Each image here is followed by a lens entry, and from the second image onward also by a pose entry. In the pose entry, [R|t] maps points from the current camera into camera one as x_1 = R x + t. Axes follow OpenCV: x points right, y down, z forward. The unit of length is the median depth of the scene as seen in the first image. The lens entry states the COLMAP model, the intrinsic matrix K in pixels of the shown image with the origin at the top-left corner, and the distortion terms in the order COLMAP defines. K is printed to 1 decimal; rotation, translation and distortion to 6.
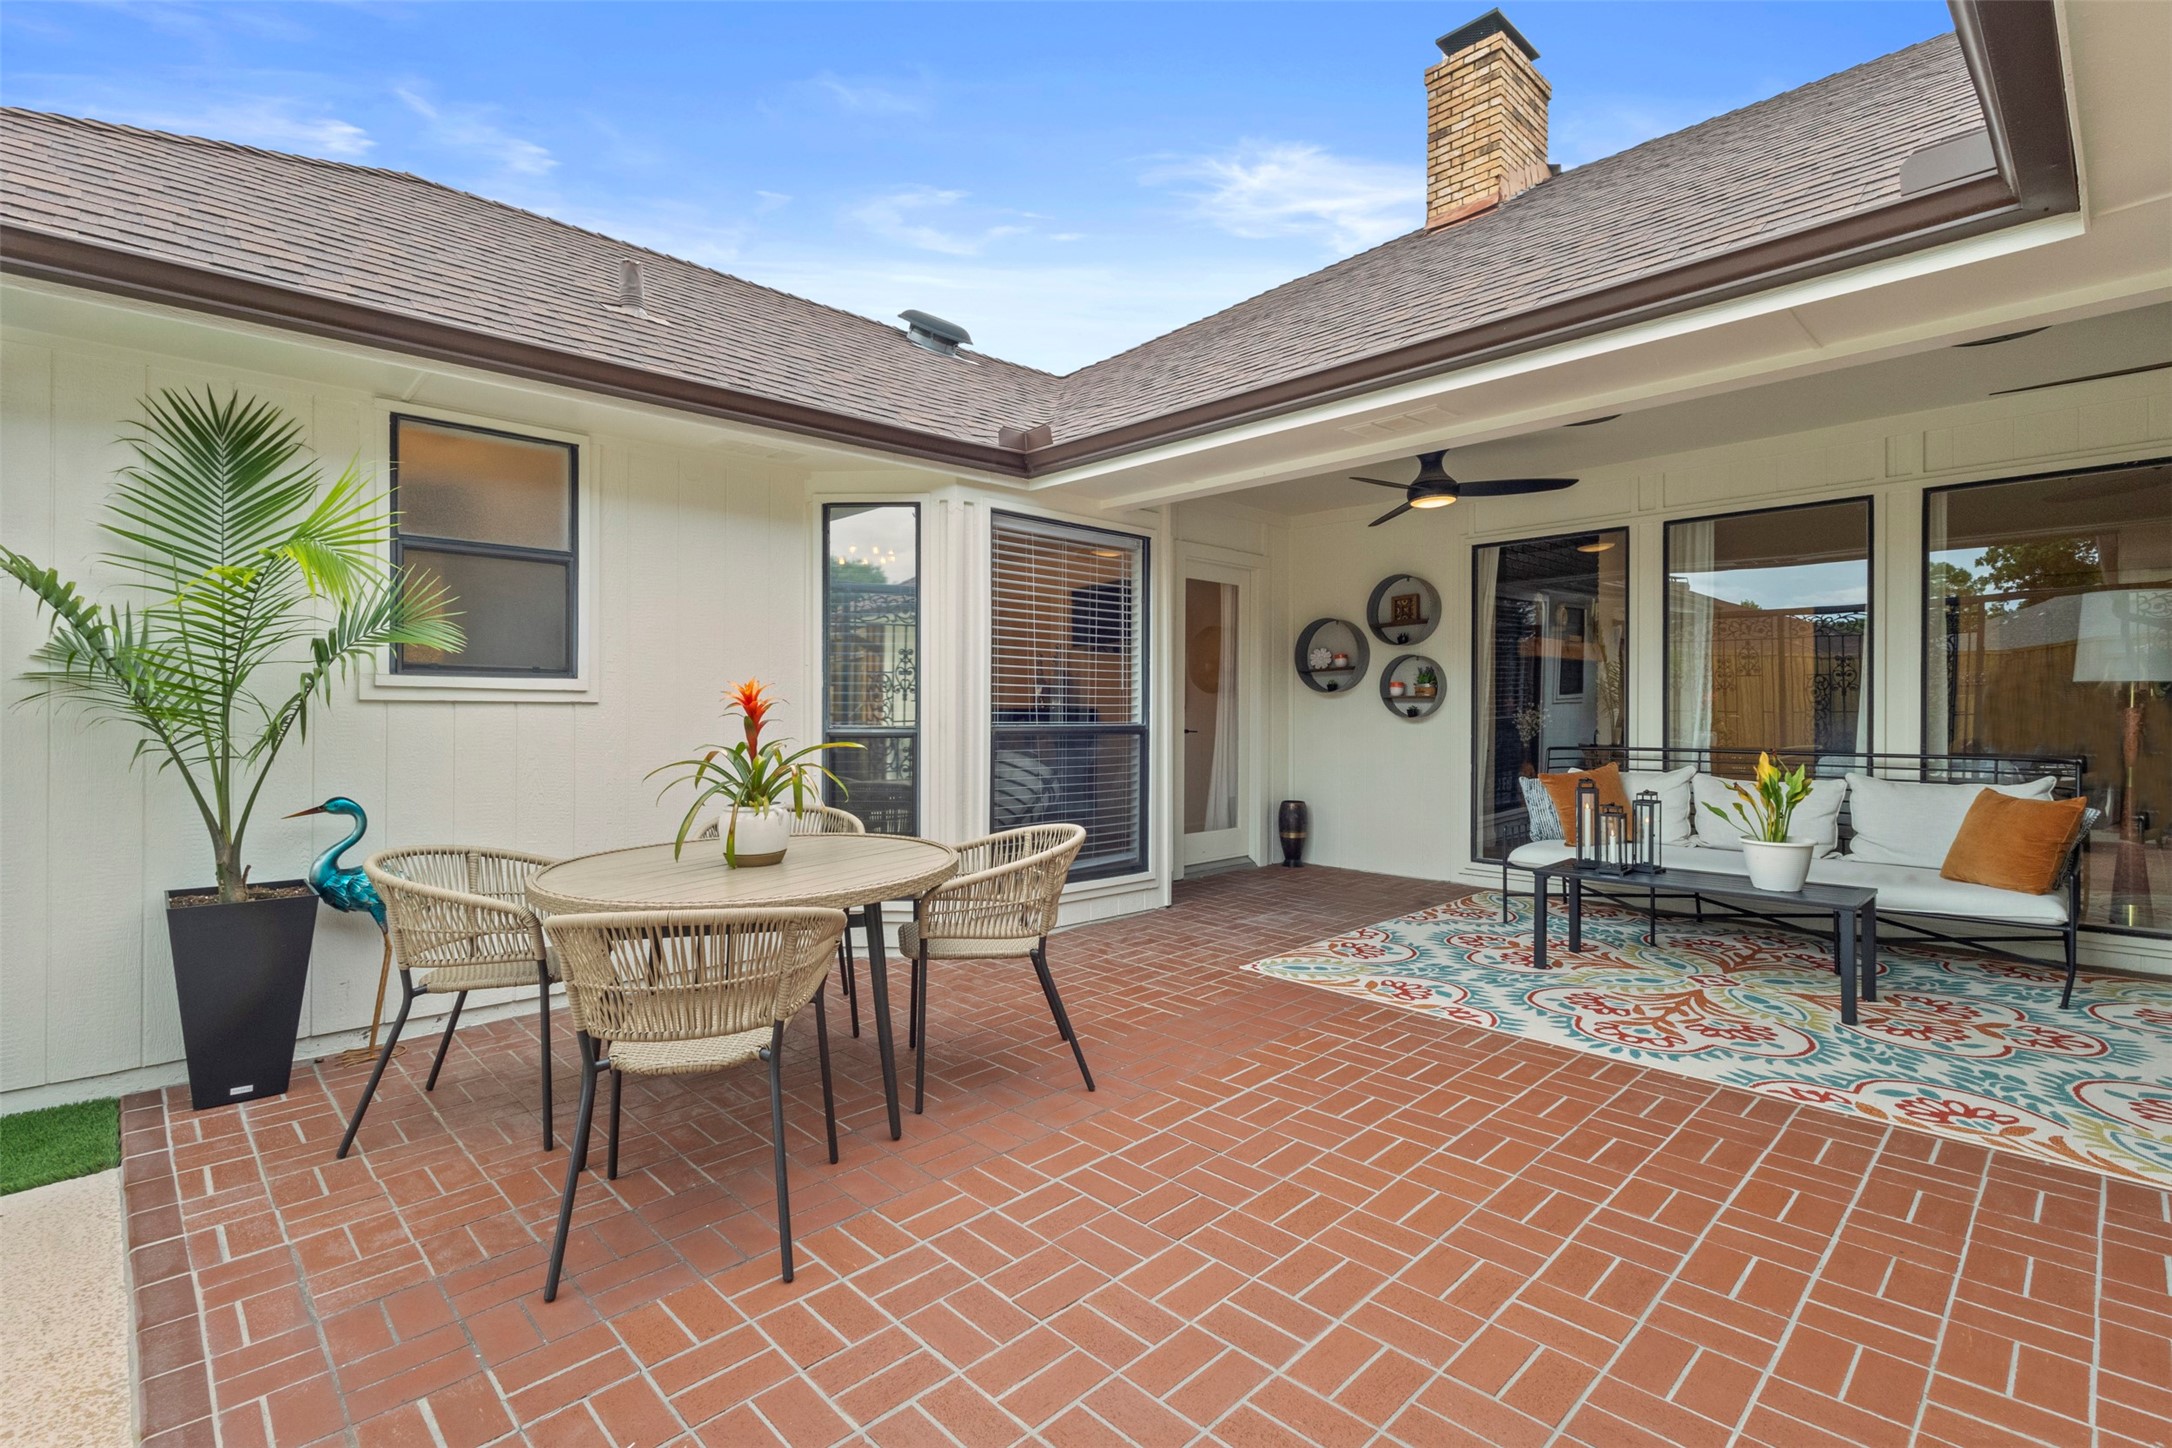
lens RADIAL K [[1001.7, 0, 1091.5], [0, 1001.7, 722.2], [0, 0, 1]] dist [0.001930, -0.000027]
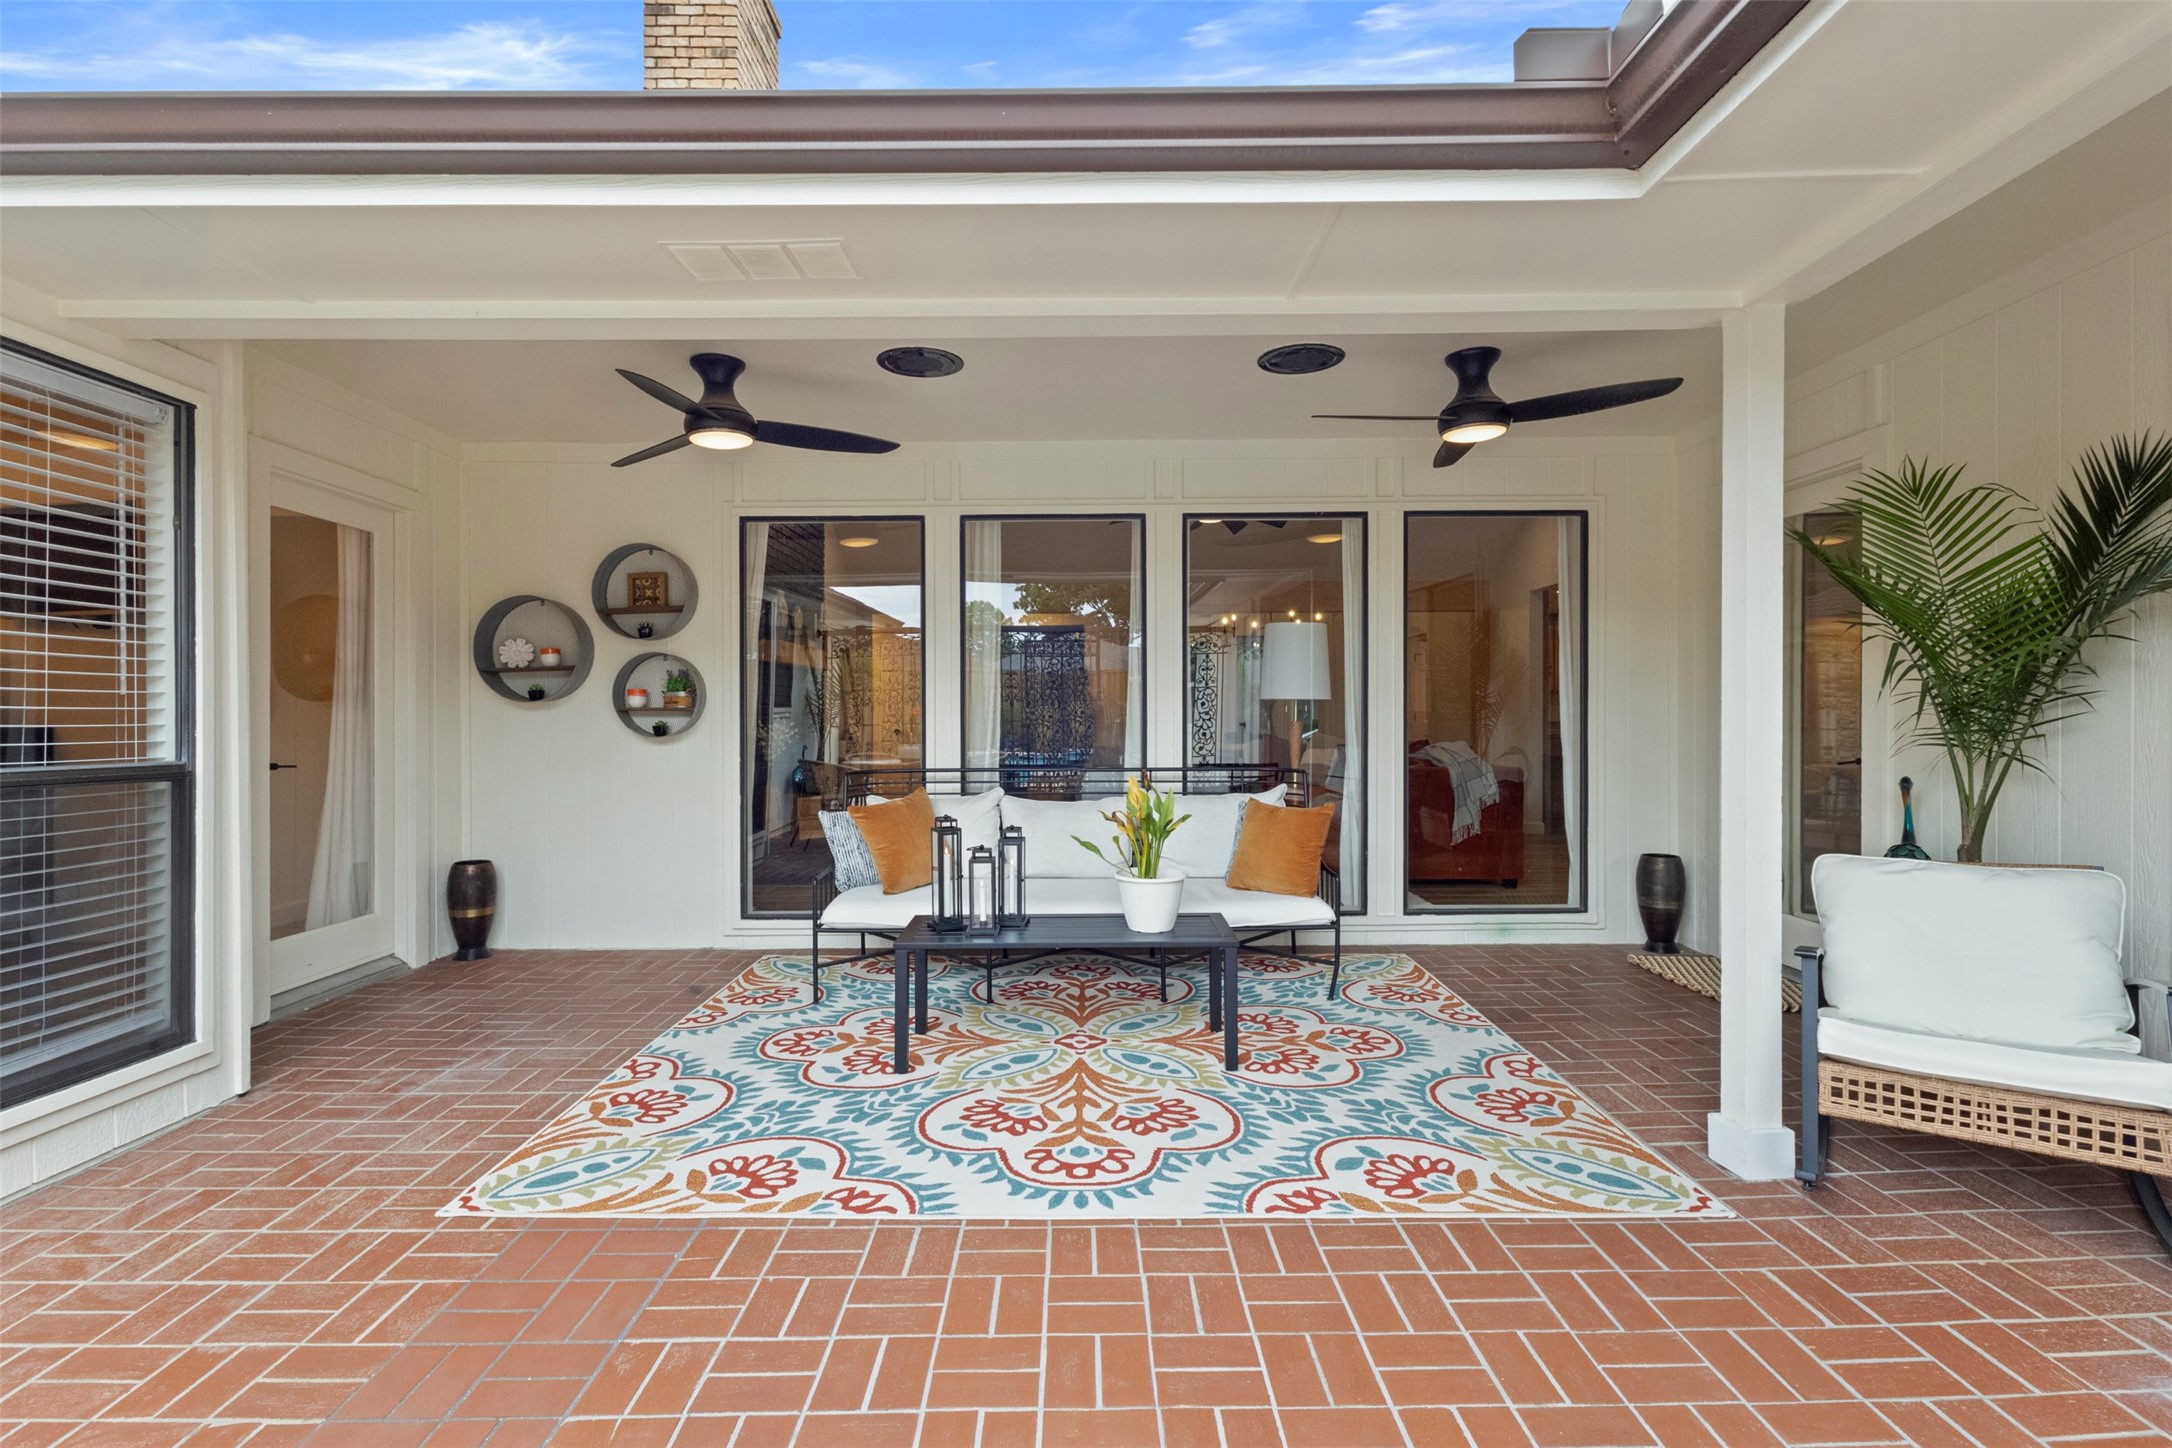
lens RADIAL K [[1001.7, 0, 1091.5], [0, 1001.7, 722.2], [0, 0, 1]] dist [0.001930, -0.000027]
pose [[0.692232, -0.005978, 0.721650, 0.004134], [0.012349, 0.999917, -0.003563, -0.011844], [-0.721569, 0.011378, 0.692249, 0.333338]]
